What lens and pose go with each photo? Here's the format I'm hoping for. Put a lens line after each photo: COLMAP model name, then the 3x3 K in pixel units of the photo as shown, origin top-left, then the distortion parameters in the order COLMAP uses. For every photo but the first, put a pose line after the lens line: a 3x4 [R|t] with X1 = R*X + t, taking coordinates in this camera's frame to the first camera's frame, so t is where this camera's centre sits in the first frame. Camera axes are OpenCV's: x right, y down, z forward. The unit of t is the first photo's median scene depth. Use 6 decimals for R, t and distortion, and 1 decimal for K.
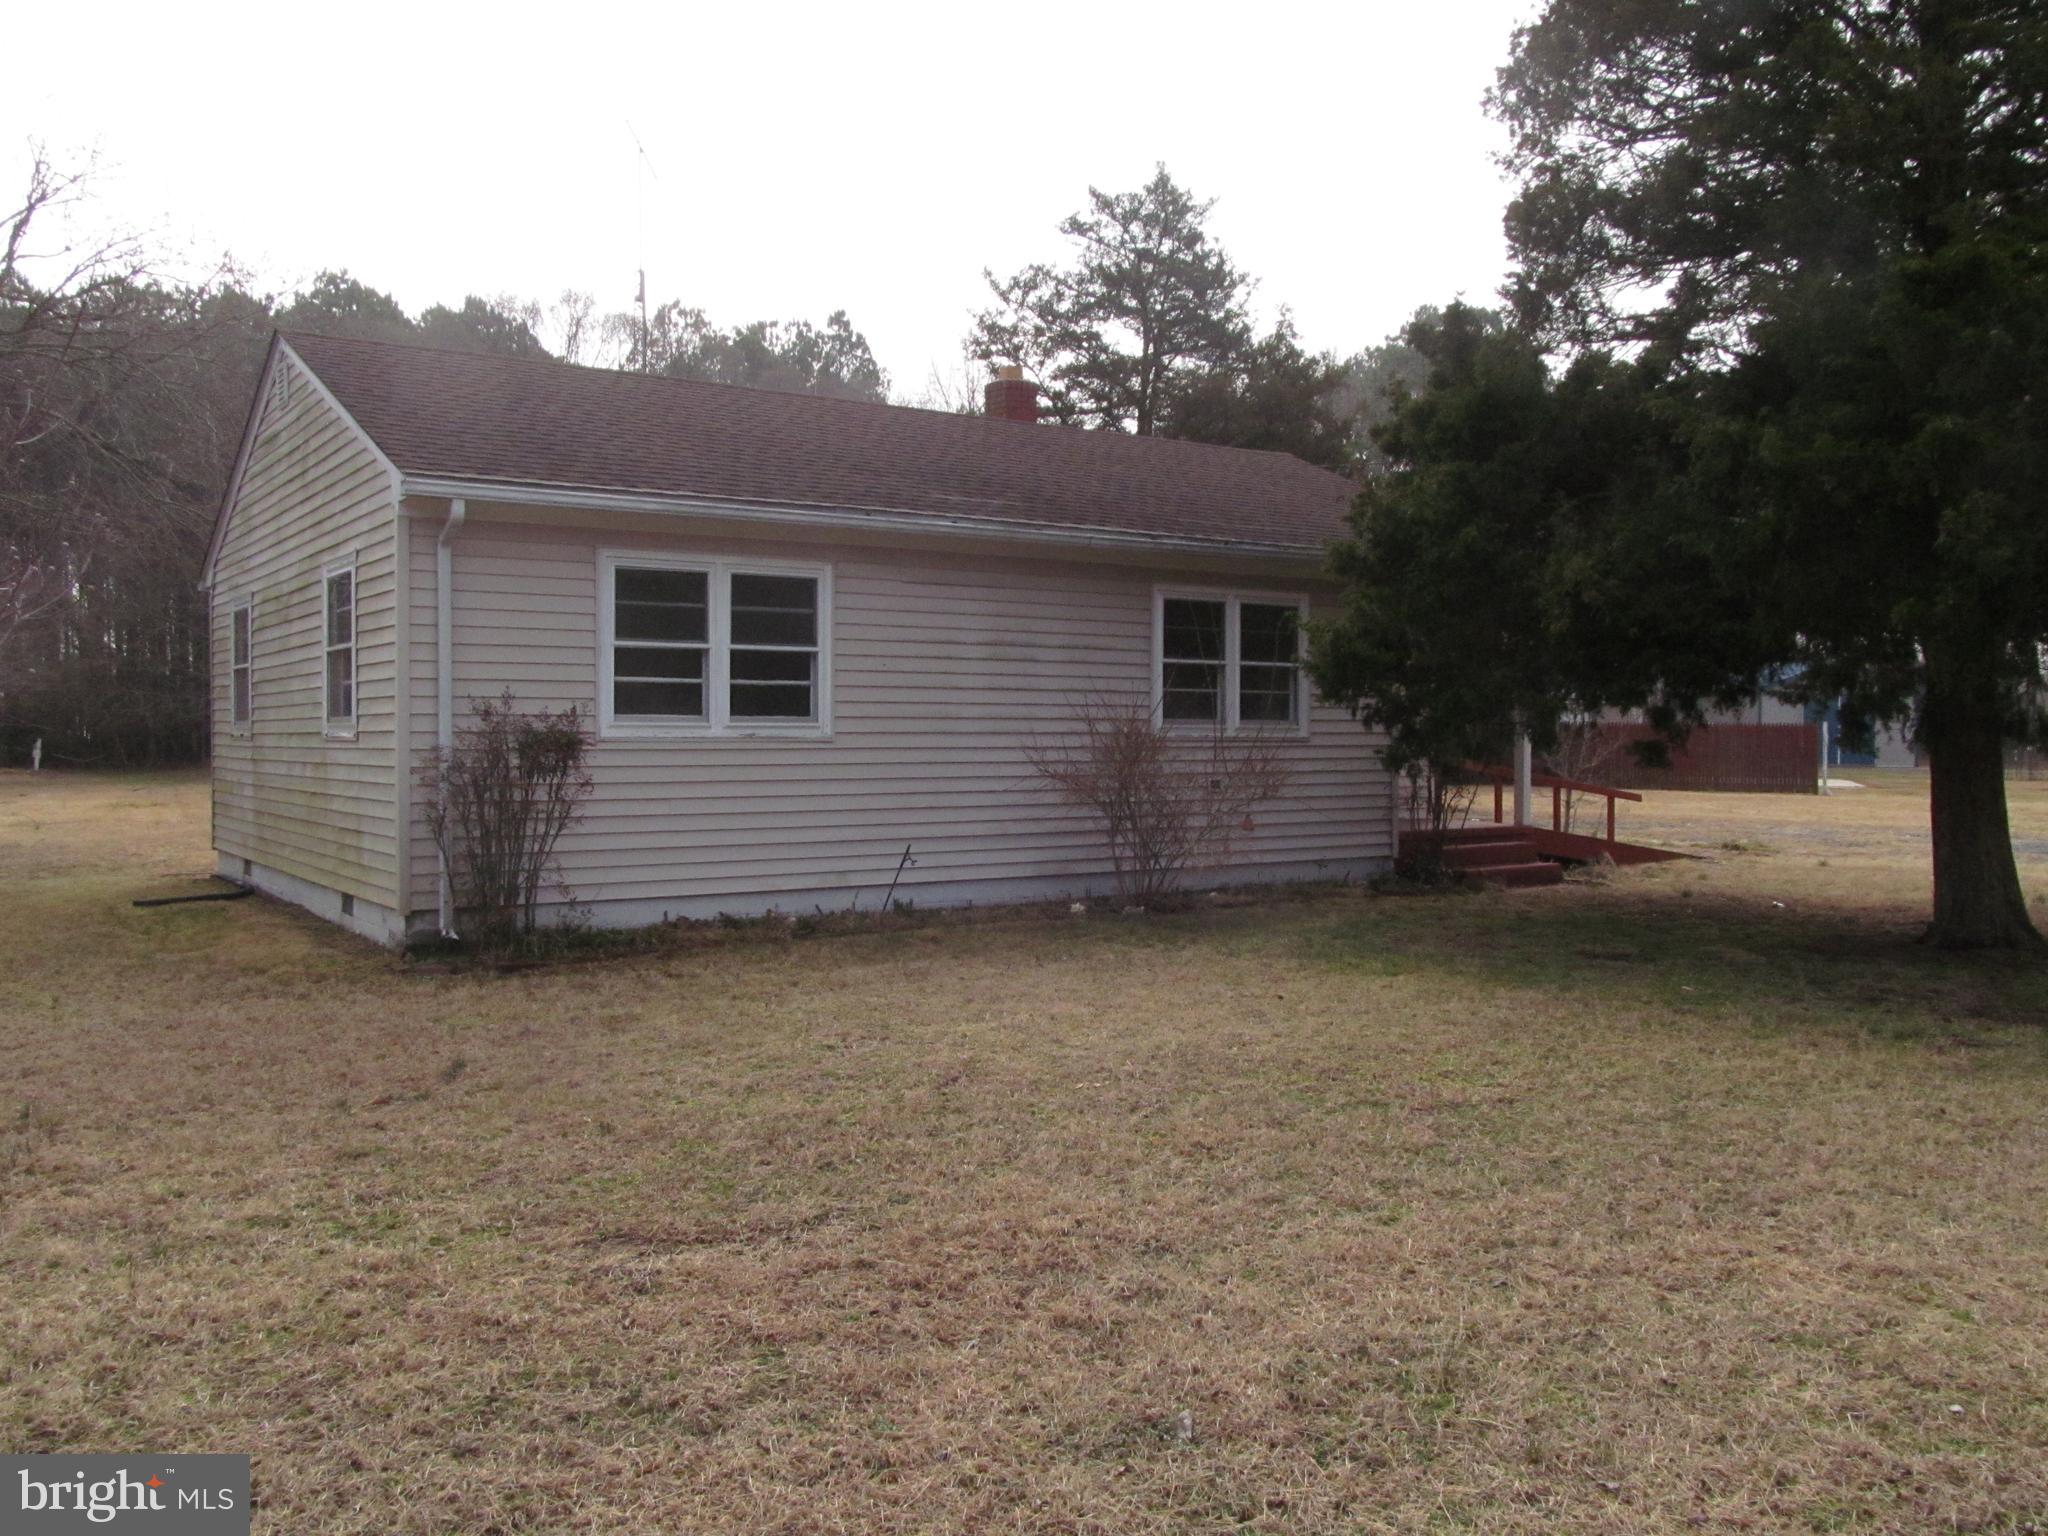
lens RADIAL K [[1711.7, 0, 1031.0], [0, 1711.7, 763.7], [0, 0, 1]] dist [-0.059925, 0.023395]
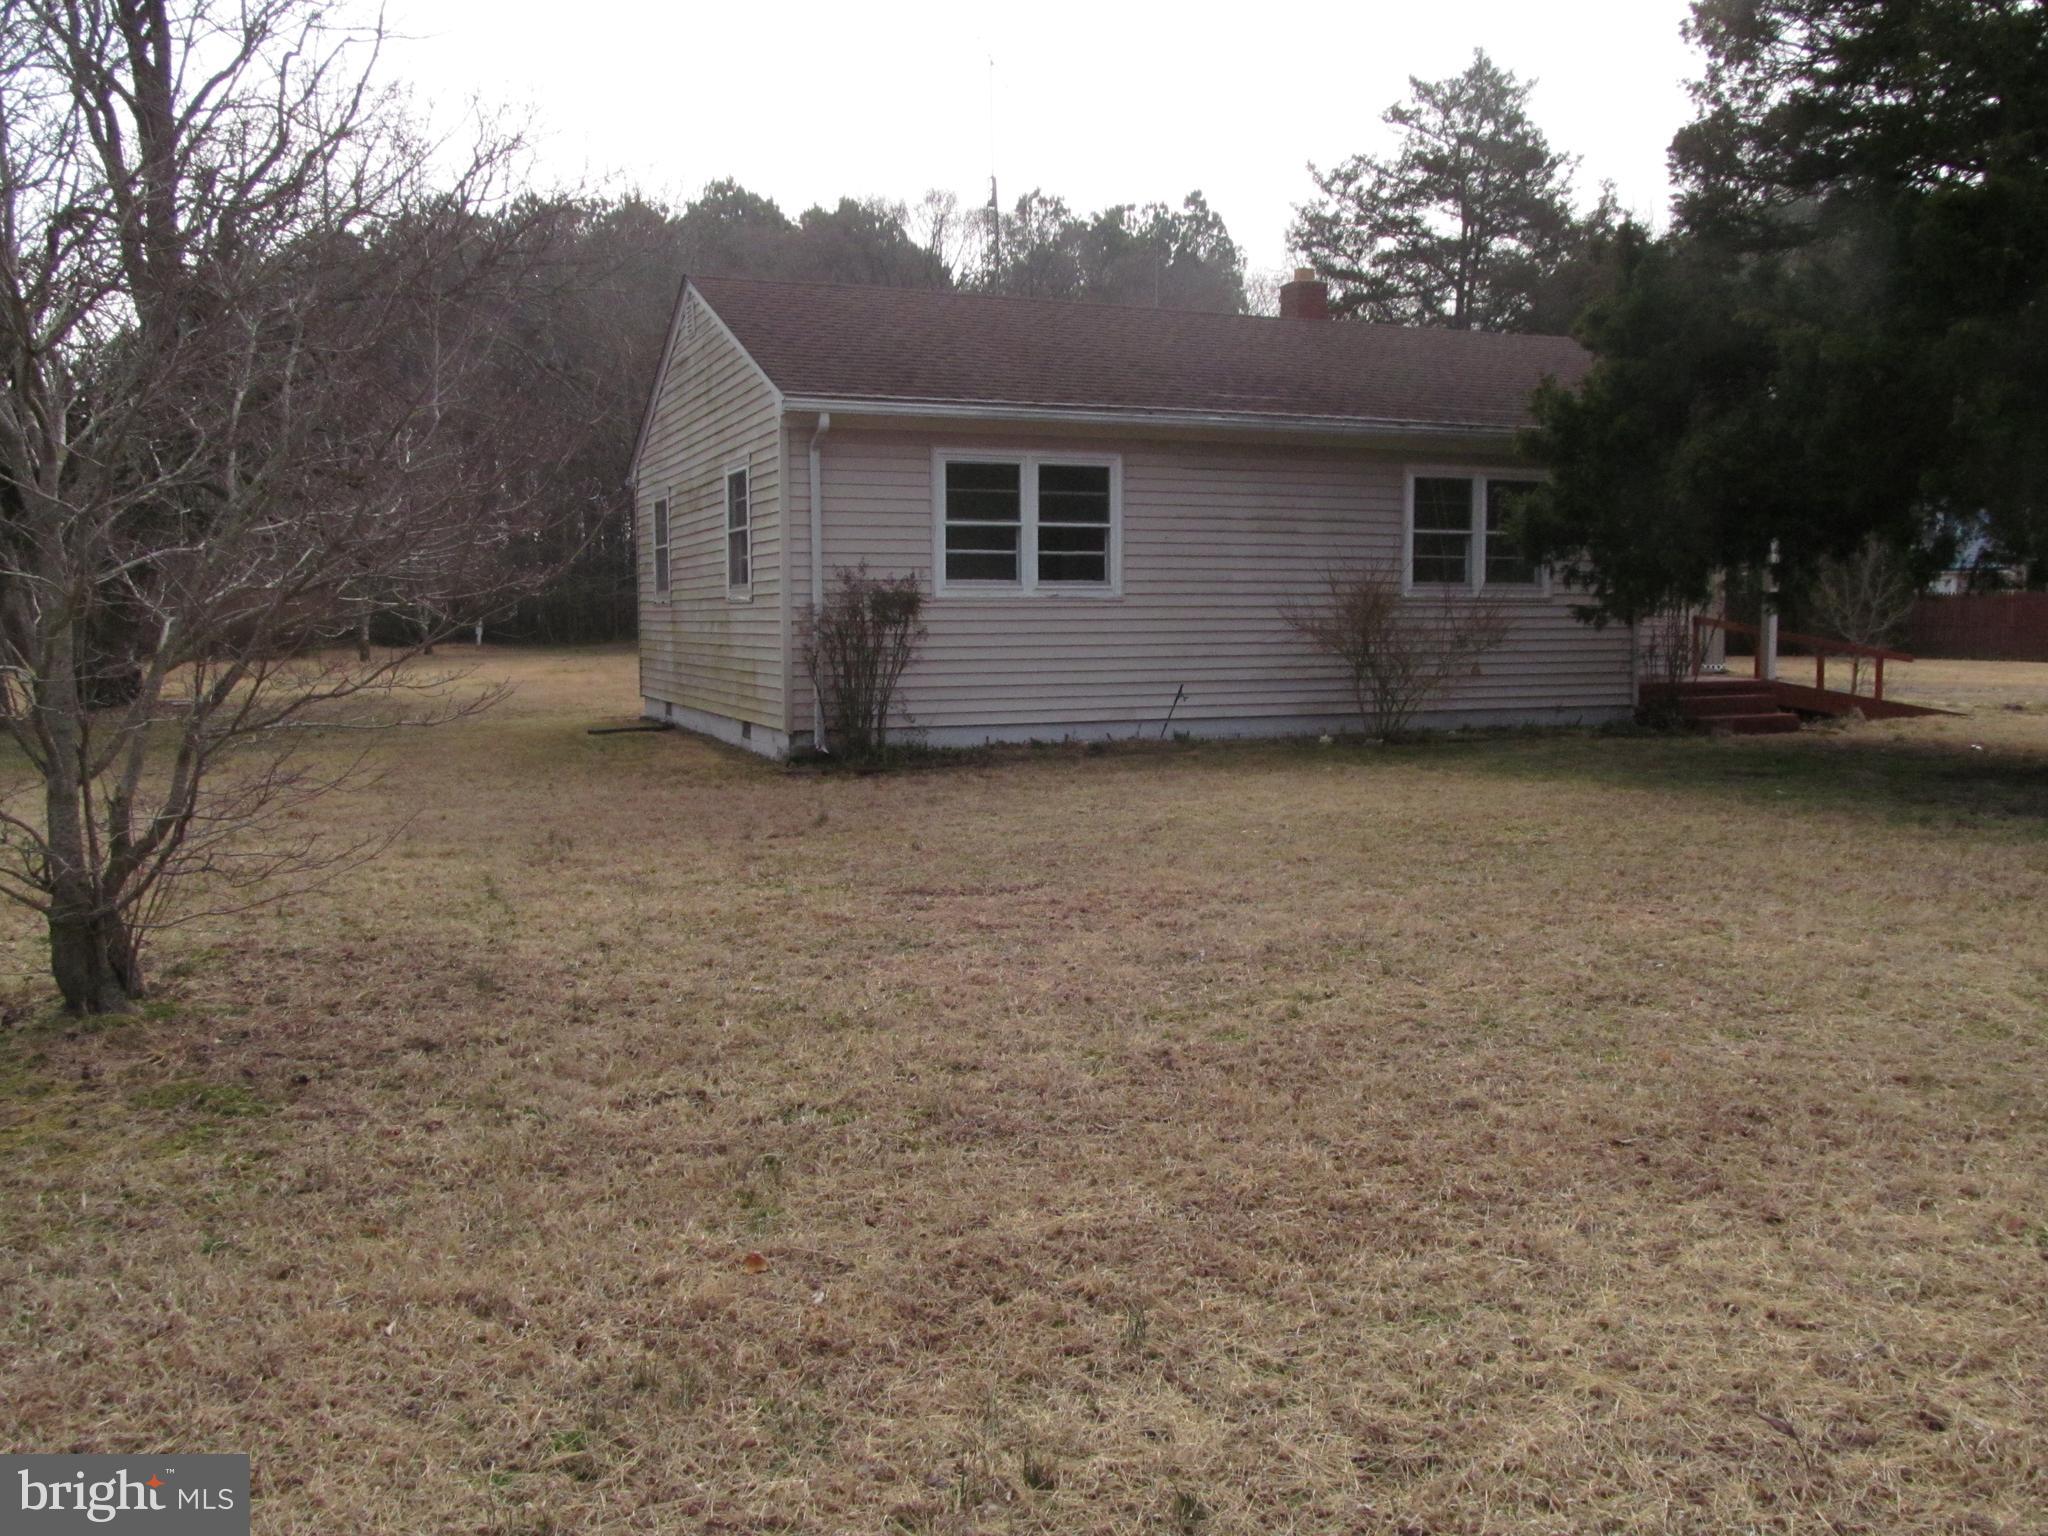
lens RADIAL K [[1711.7, 0, 1031.0], [0, 1711.7, 763.7], [0, 0, 1]] dist [-0.059925, 0.023395]
pose [[0.977114, 0.012803, -0.212333, 0.071386], [0.002219, 0.997519, 0.070362, 0.014783], [0.212707, -0.069223, 0.974661, -0.187673]]
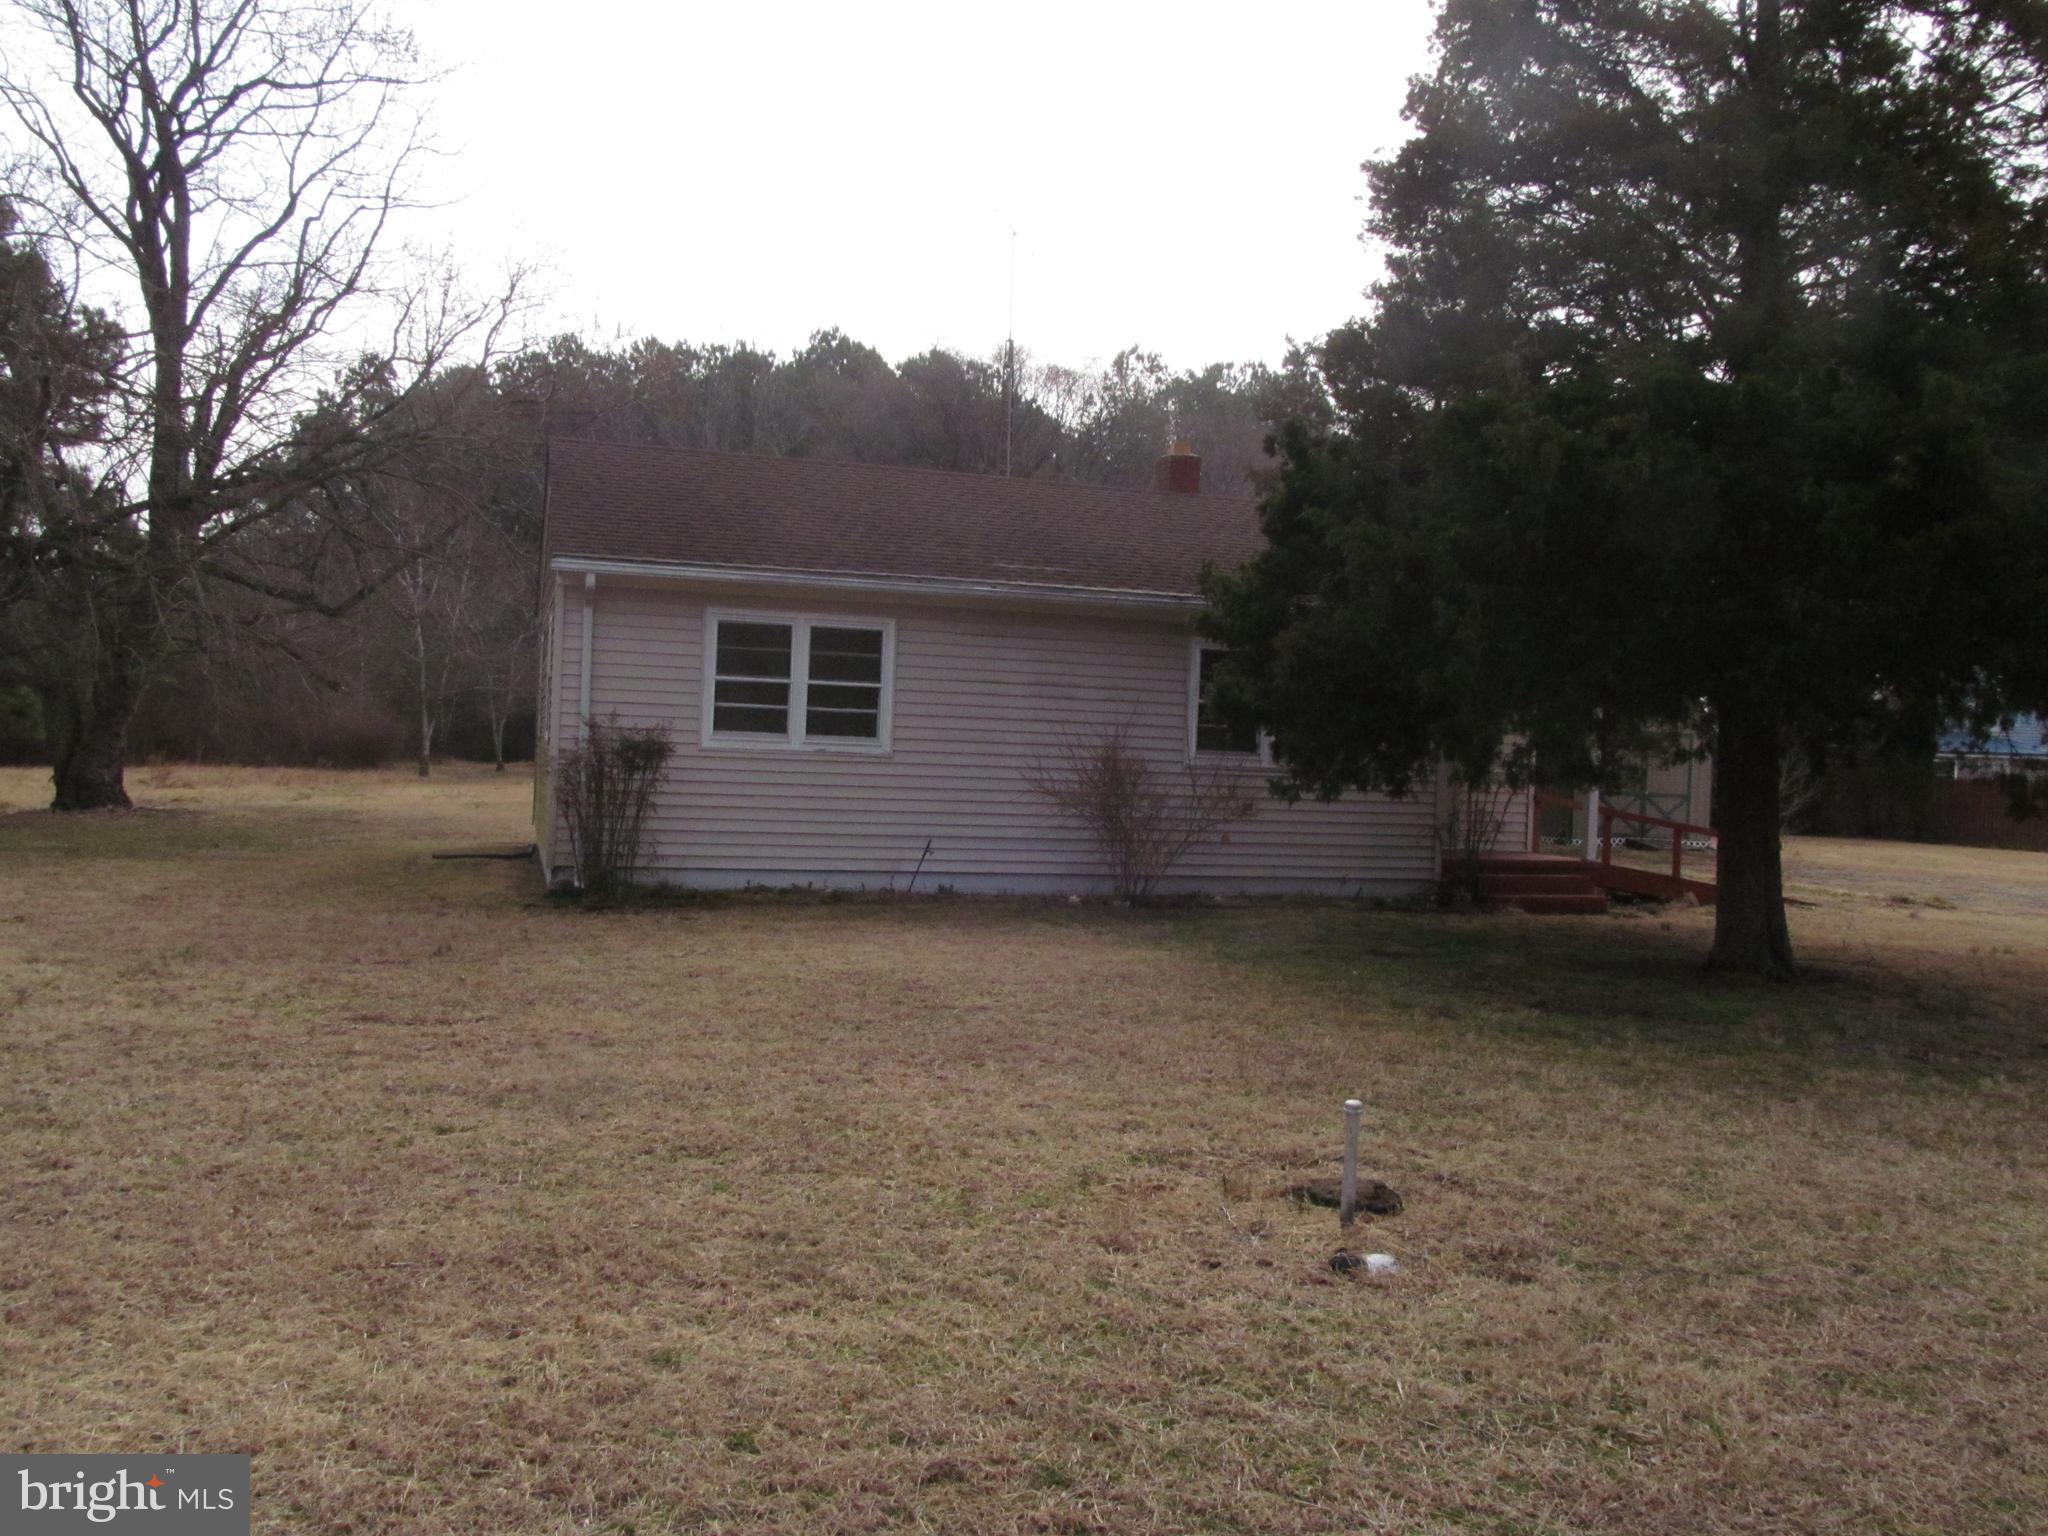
lens RADIAL K [[1731.4, 0, 1032.5], [0, 1731.4, 739.8], [0, 0, 1]] dist [-0.051052, 0.001676]
pose [[0.955490, 0.032480, -0.293230, 0.322167], [-0.041739, 0.998806, -0.025369, 0.002095], [0.292056, 0.036479, 0.955705, -0.186392]]
